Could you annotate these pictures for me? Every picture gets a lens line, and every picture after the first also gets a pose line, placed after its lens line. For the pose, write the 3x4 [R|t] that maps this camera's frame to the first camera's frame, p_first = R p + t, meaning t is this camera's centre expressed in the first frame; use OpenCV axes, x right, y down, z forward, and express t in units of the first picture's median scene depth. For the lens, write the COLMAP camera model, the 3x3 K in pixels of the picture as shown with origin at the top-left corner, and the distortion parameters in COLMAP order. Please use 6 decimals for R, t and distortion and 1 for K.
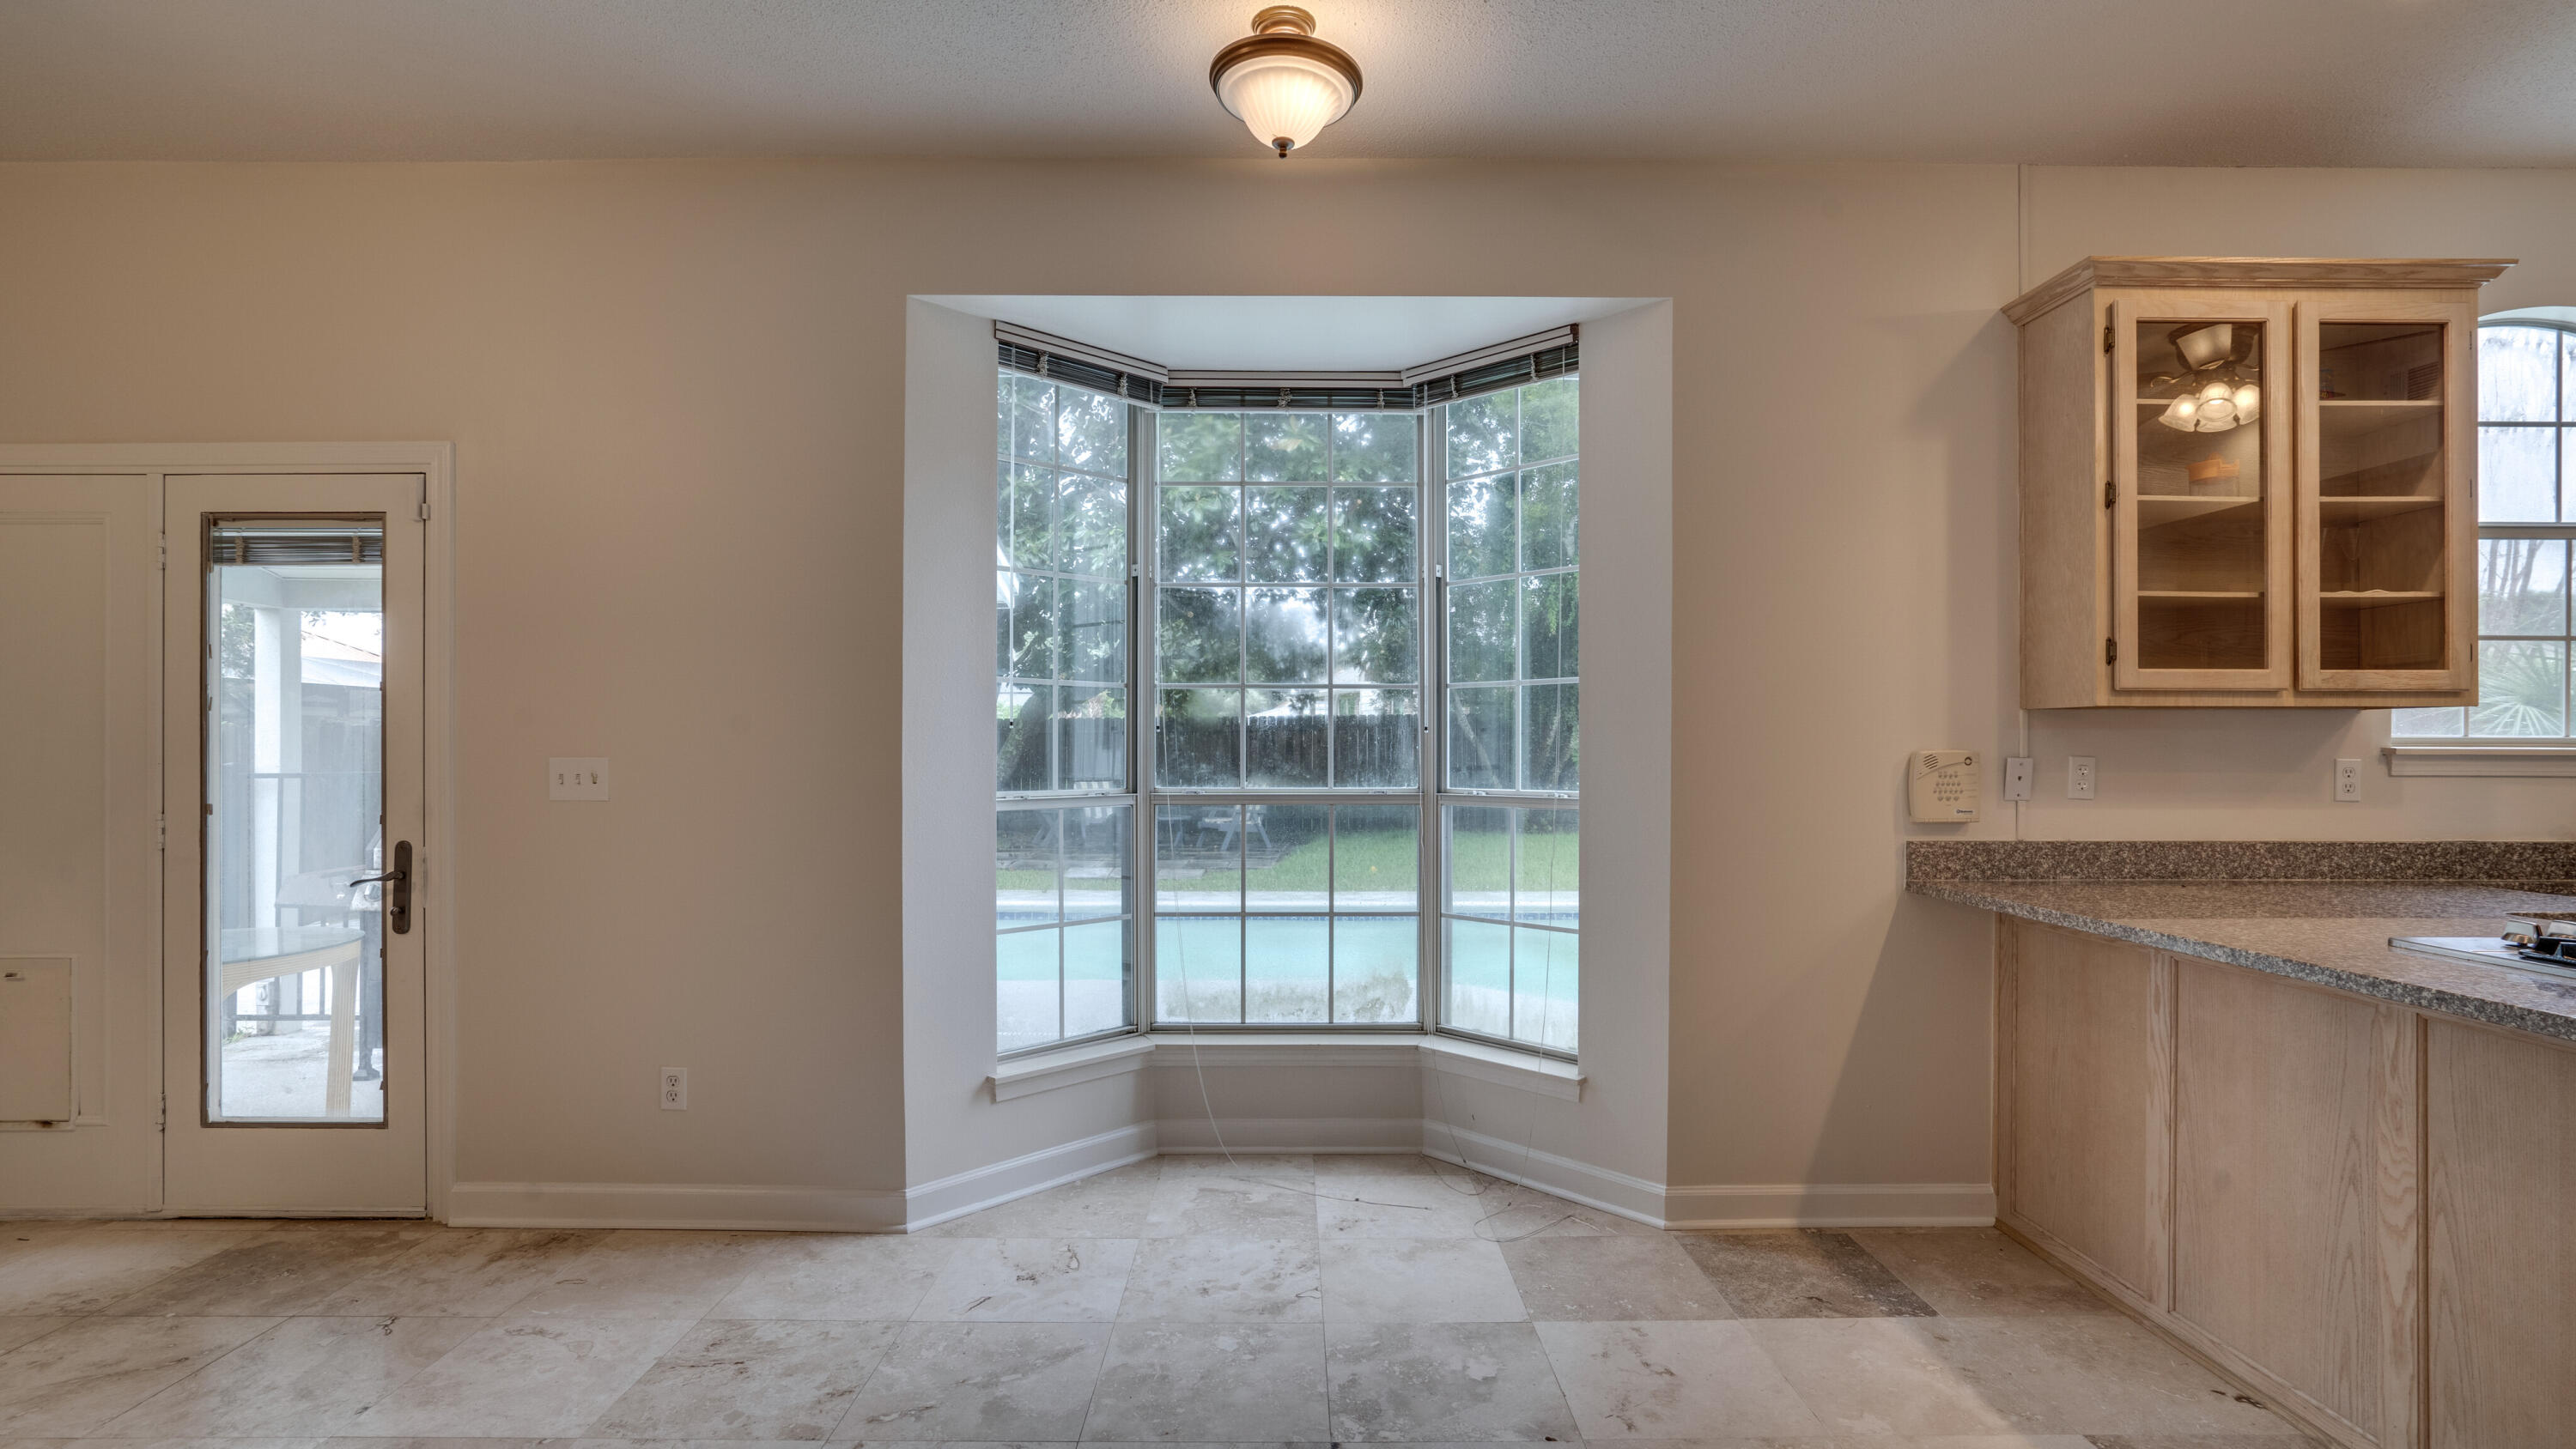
lens RADIAL K [[1205.9, 0, 1285.2], [0, 1205.9, 745.0], [0, 0, 1]] dist [-0.032968, 0.012056]
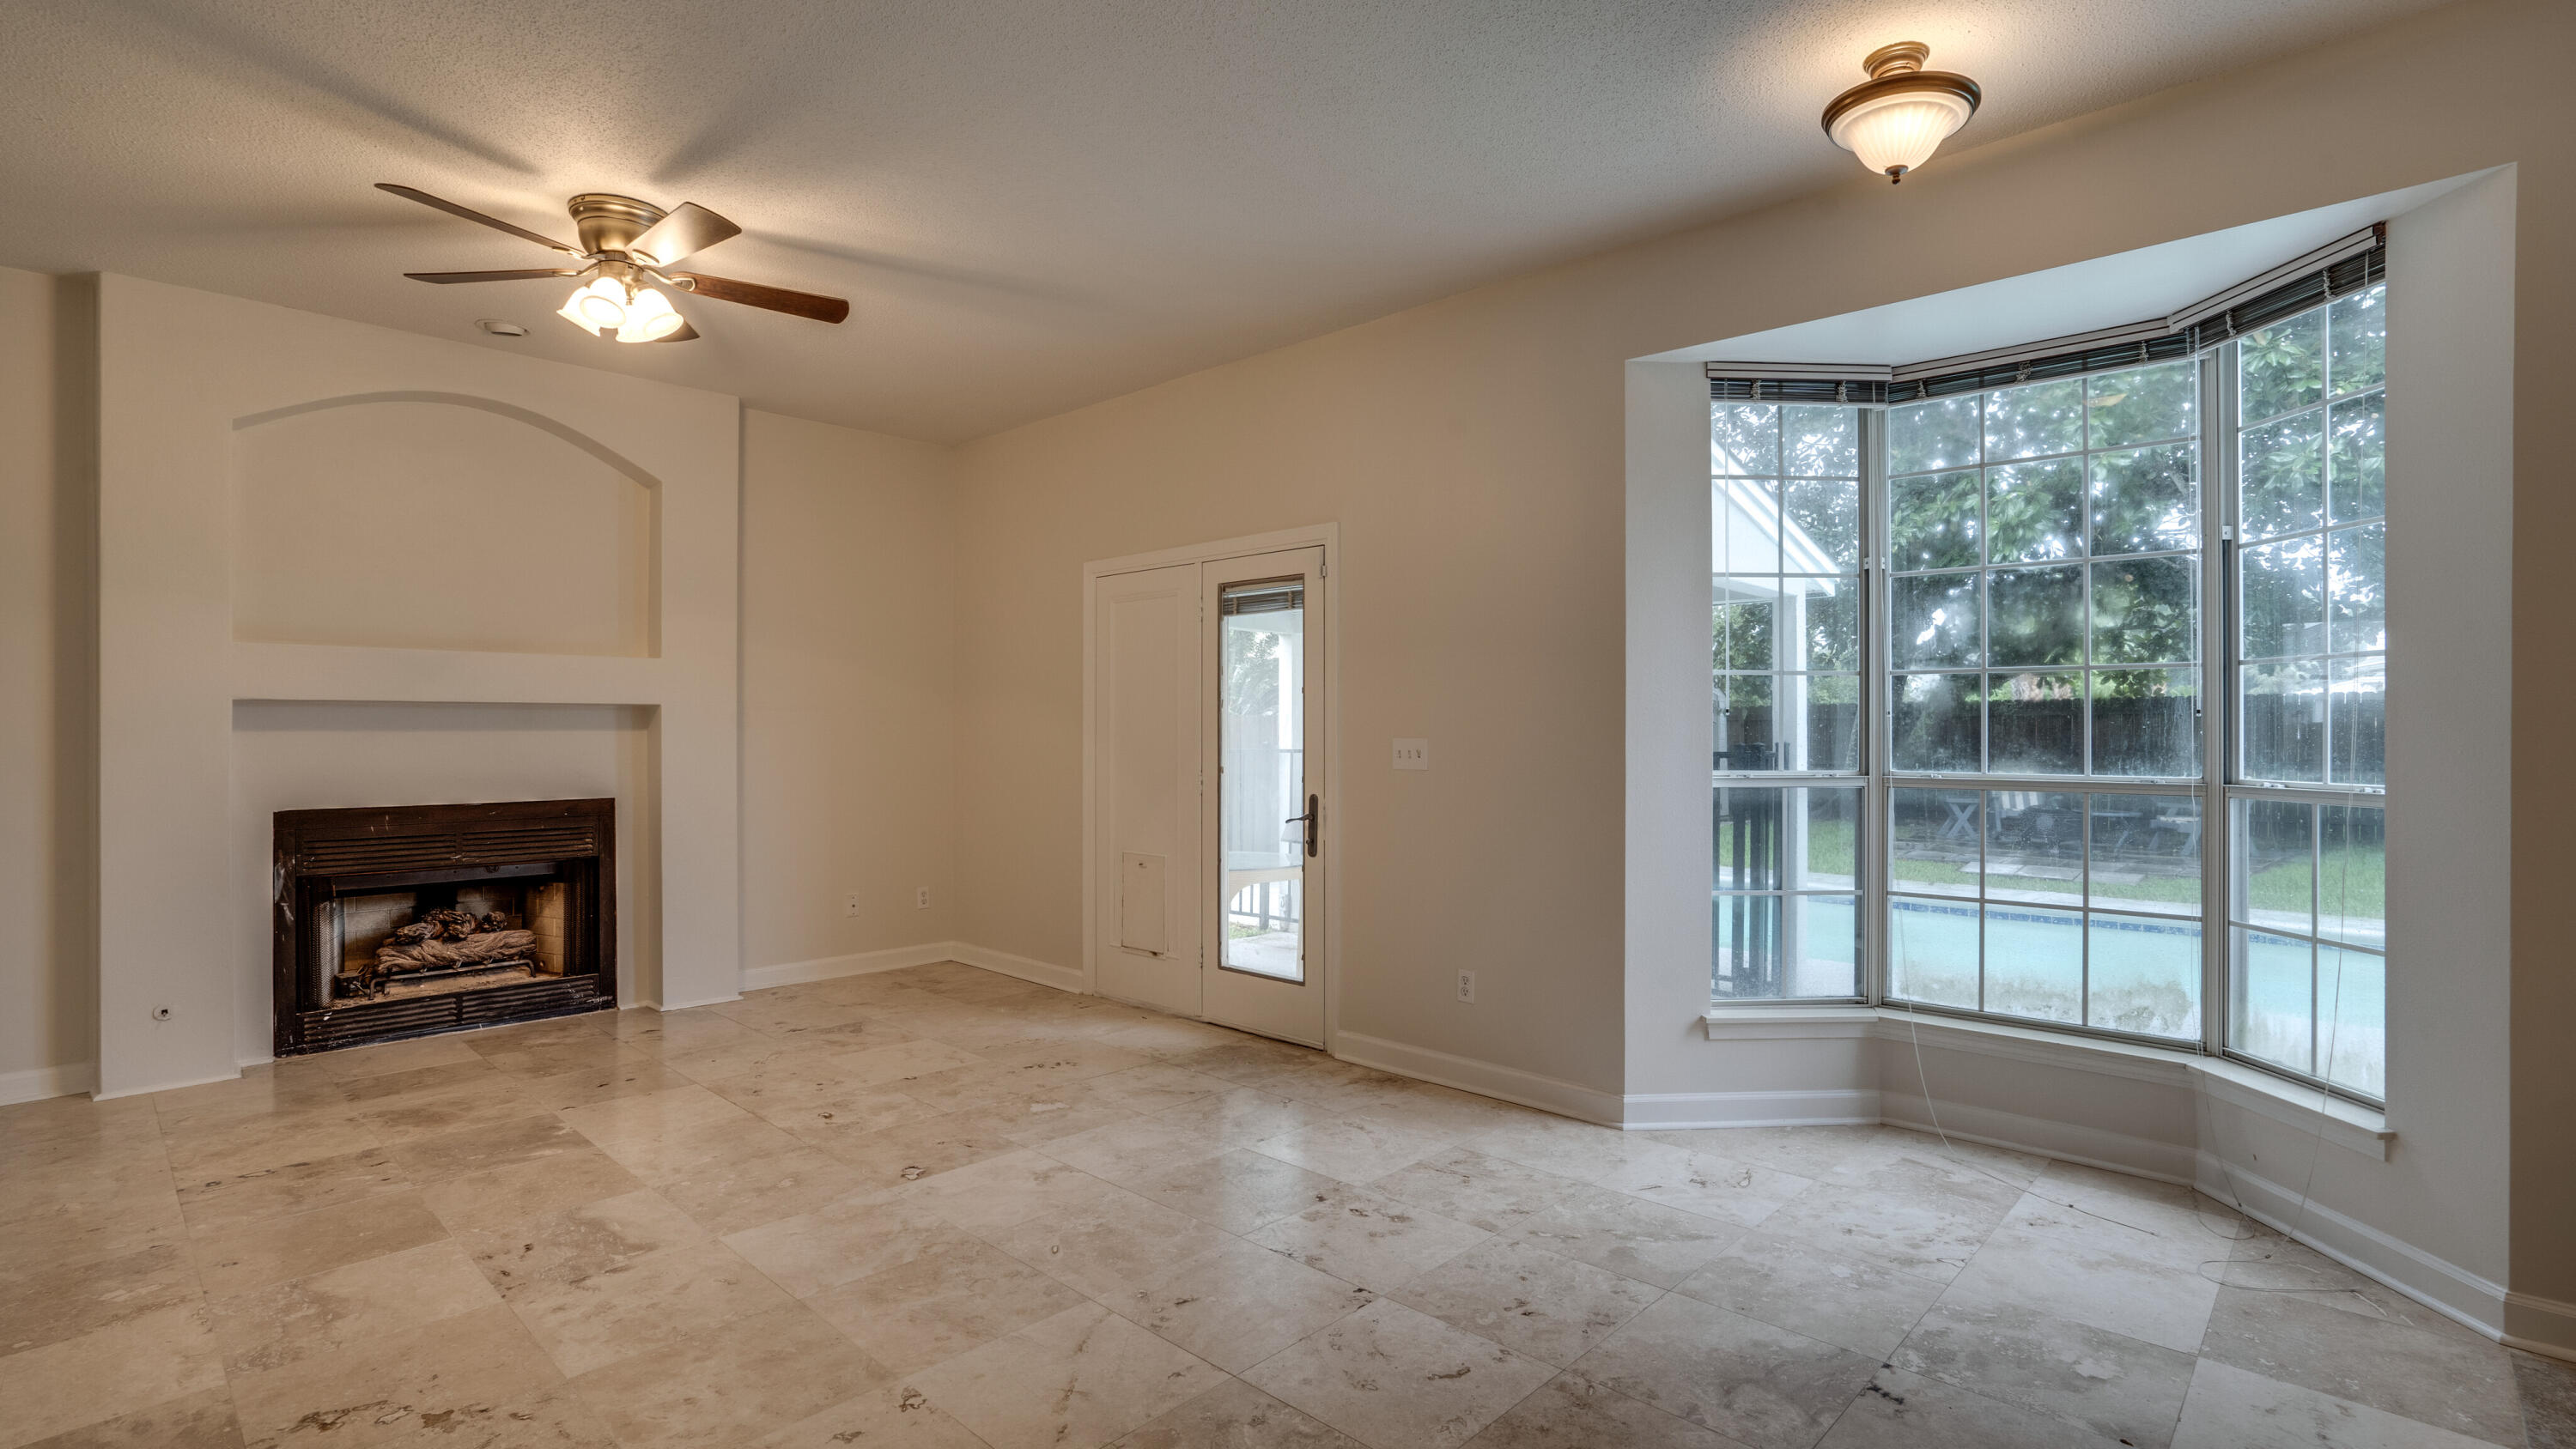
lens RADIAL K [[1205.9, 0, 1275.7], [0, 1205.9, 720.7], [0, 0, 1]] dist [-0.032968, 0.012056]
pose [[0.720686, -0.003962, -0.693251, 0.272133], [-0.000658, 0.999979, -0.006400, -0.001246], [0.693262, 0.005068, 0.720668, -0.123265]]
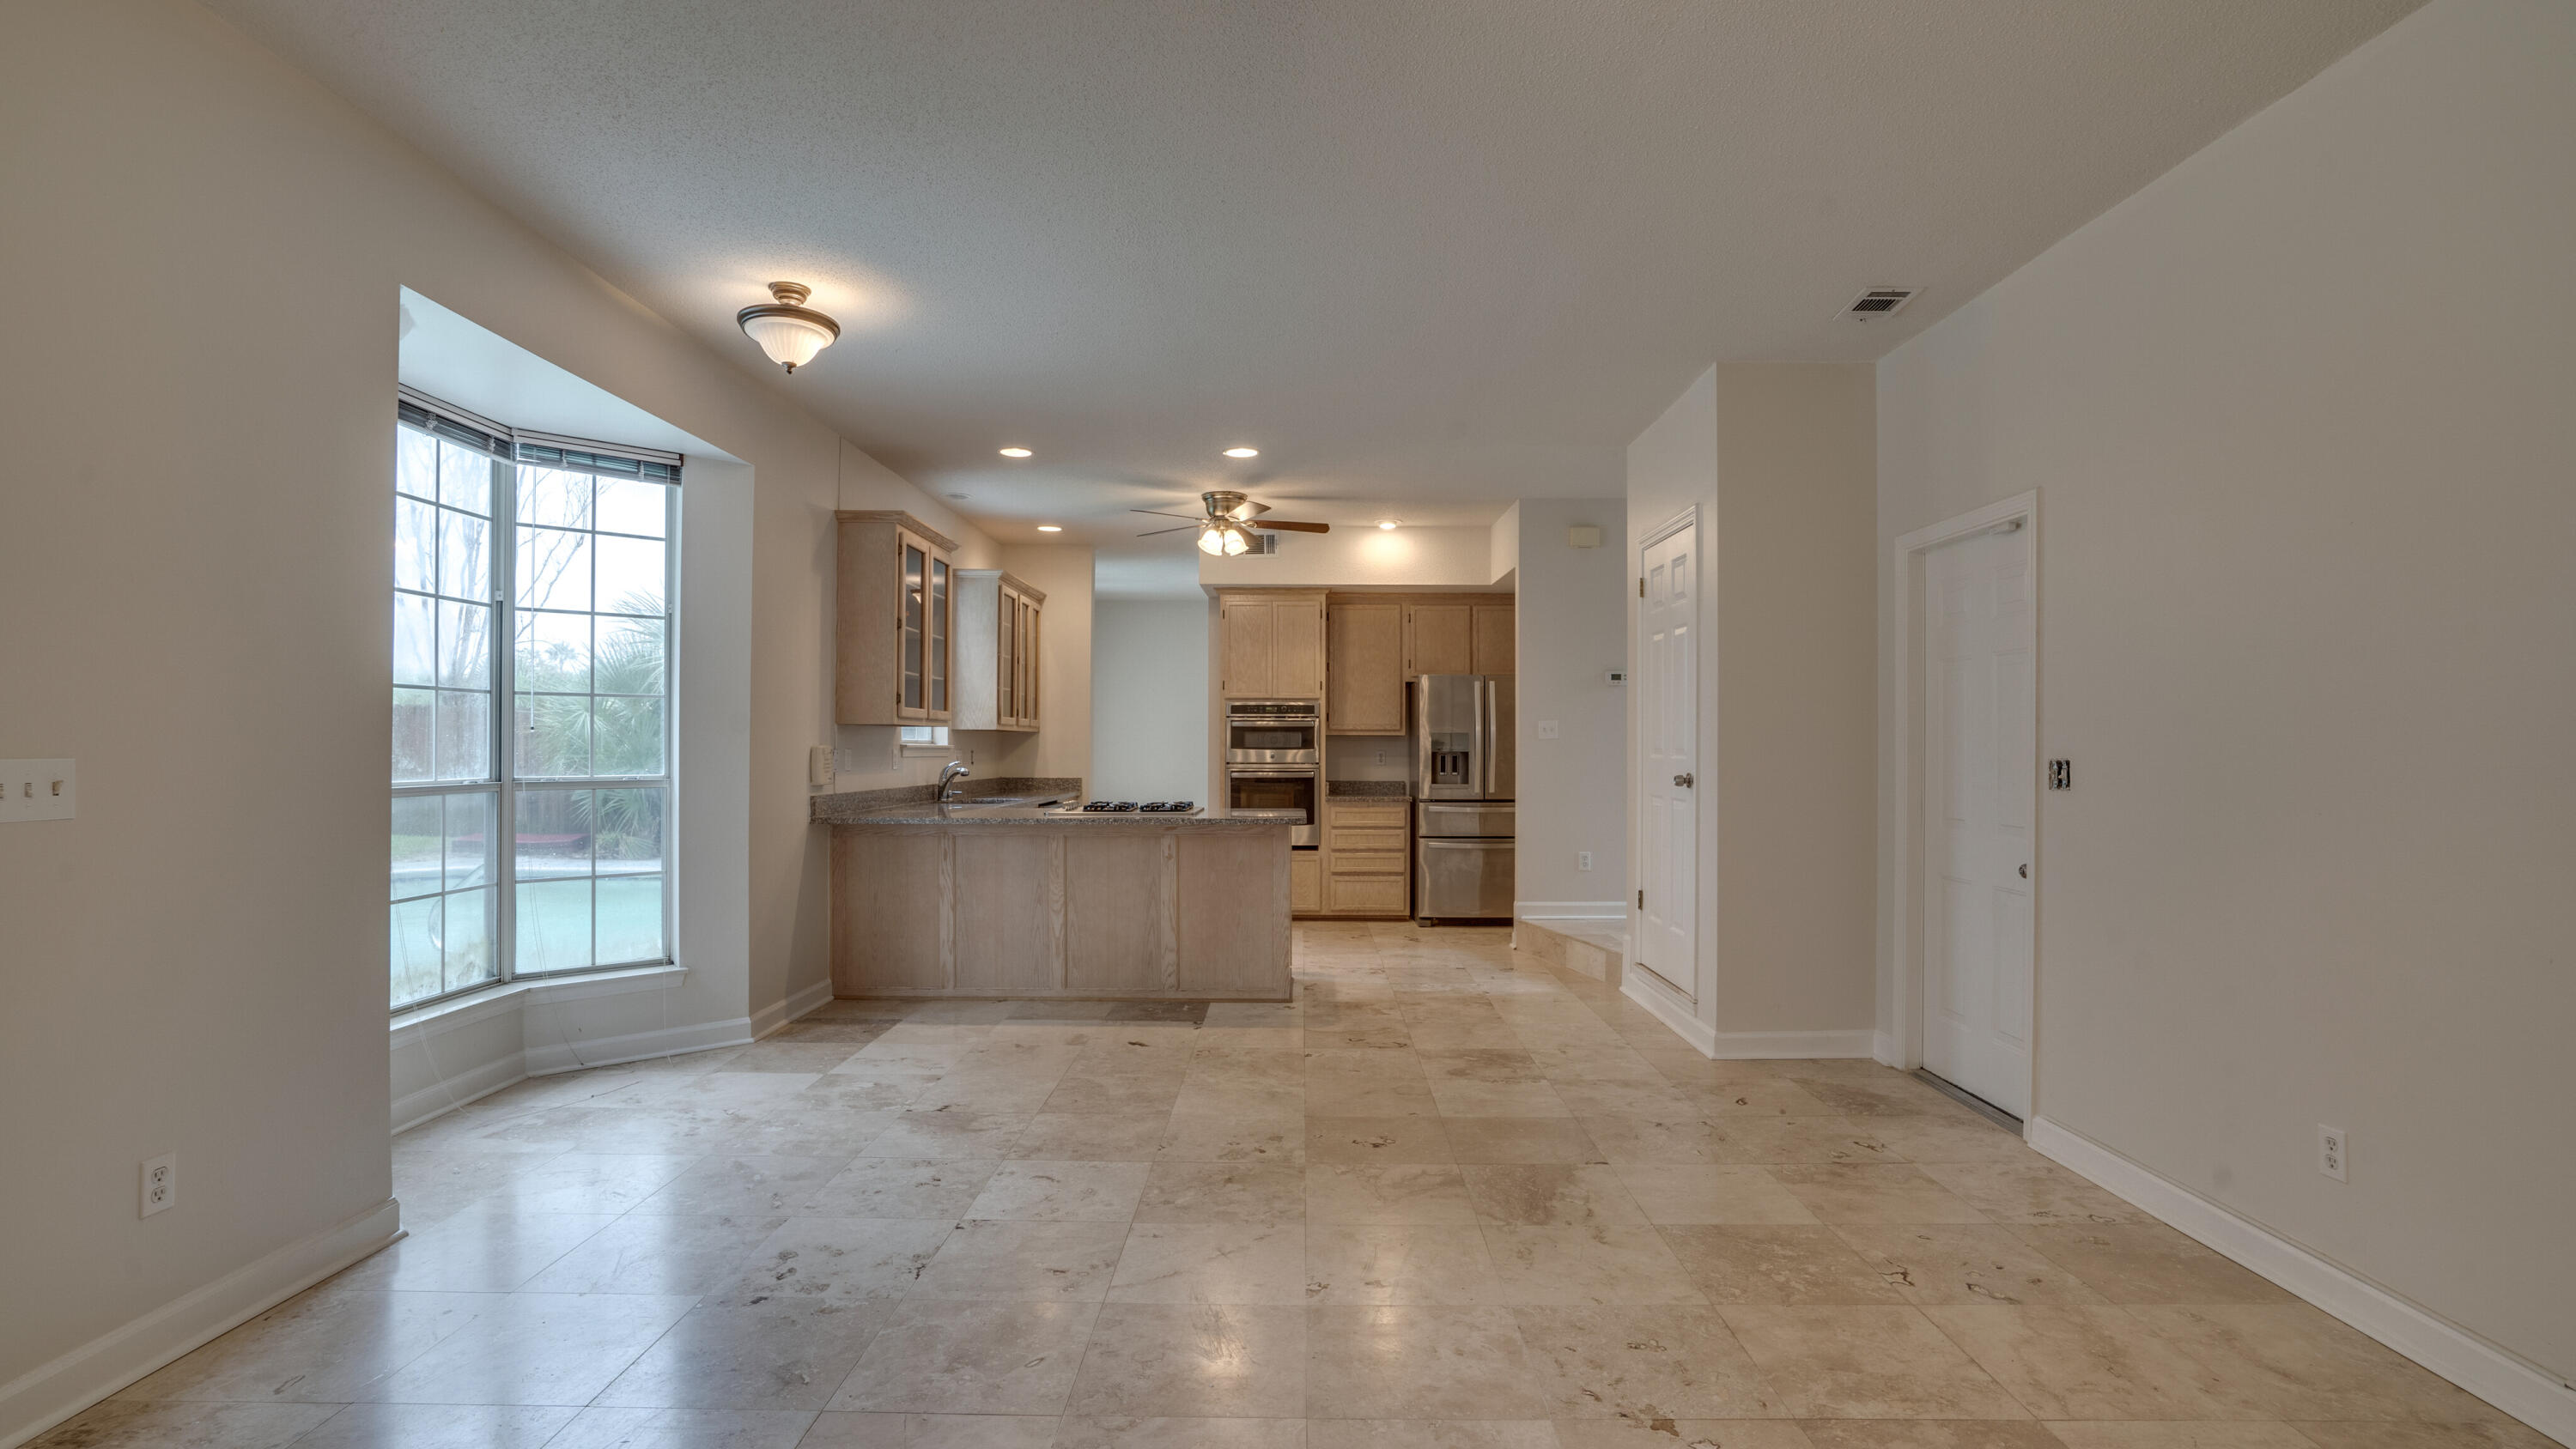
lens RADIAL K [[1205.9, 0, 1301.1], [0, 1205.9, 735.9], [0, 0, 1]] dist [-0.032968, 0.012056]
pose [[0.003254, 0.006866, 0.999971, -1.285678], [-0.001750, 0.999975, -0.006860, 0.001095], [-0.999993, -0.001728, 0.003266, 0.256092]]
